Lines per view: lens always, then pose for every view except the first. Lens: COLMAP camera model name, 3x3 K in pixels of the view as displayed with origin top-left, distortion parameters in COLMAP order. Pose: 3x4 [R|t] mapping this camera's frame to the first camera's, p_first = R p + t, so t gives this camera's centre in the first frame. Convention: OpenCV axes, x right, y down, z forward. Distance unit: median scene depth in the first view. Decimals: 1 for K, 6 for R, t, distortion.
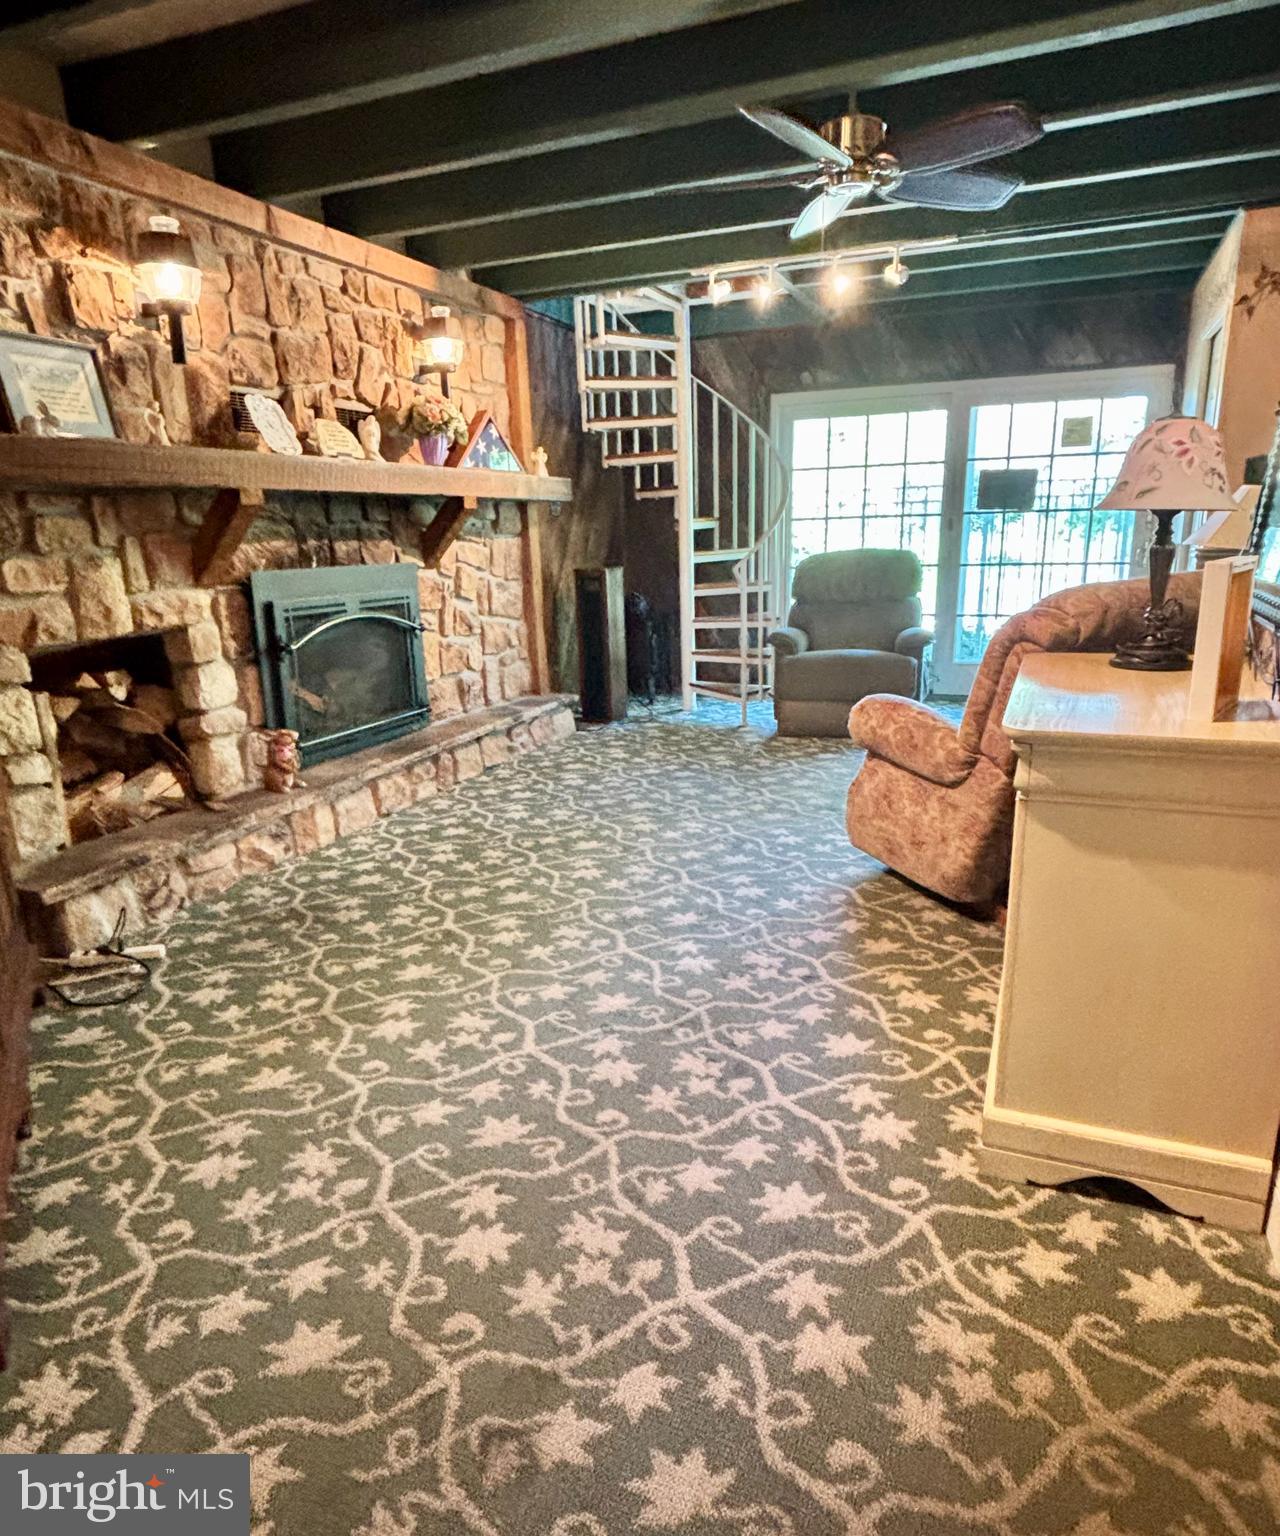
lens RADIAL K [[947.2, 0, 642.7], [0, 947.2, 813.2], [0, 0, 1]] dist [0.025453, -0.036094]
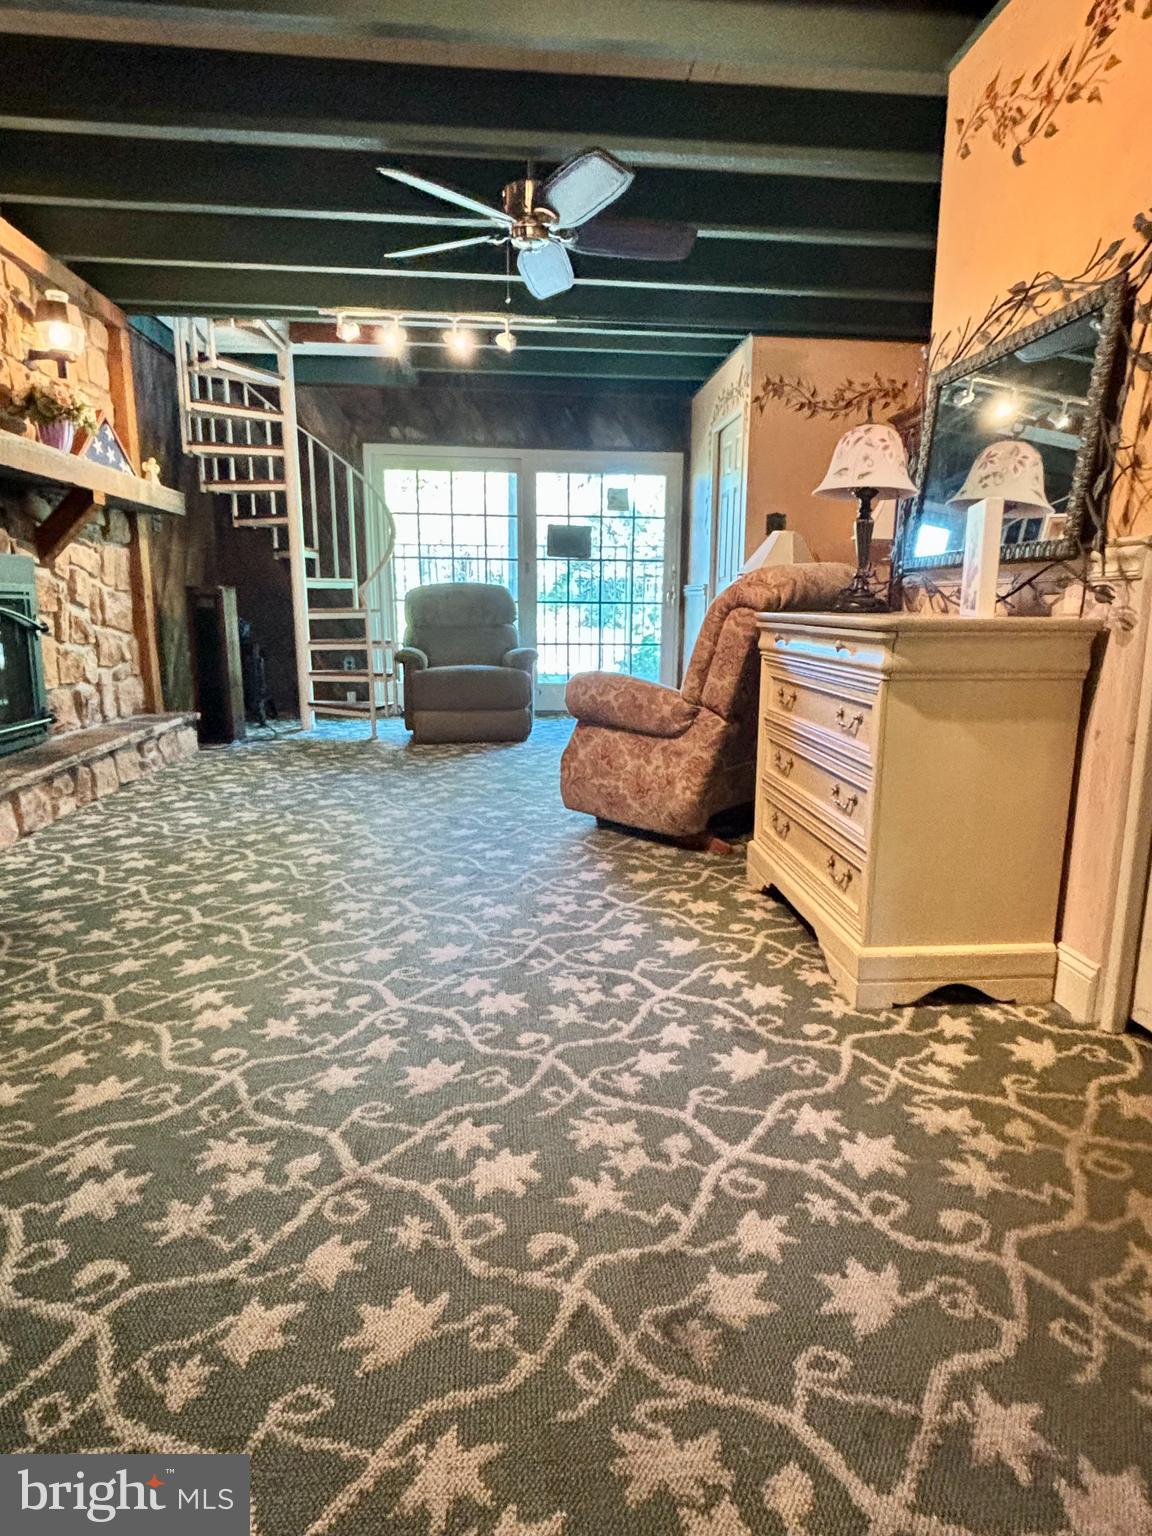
lens RADIAL K [[856.4, 0, 581.6], [0, 856.4, 769.1], [0, 0, 1]] dist [0.037030, -0.046032]
pose [[0.883111, -0.054347, 0.466006, -0.177487], [0.103380, 0.991396, -0.080292, 0.055003], [-0.457633, 0.119083, 0.881131, 0.072669]]
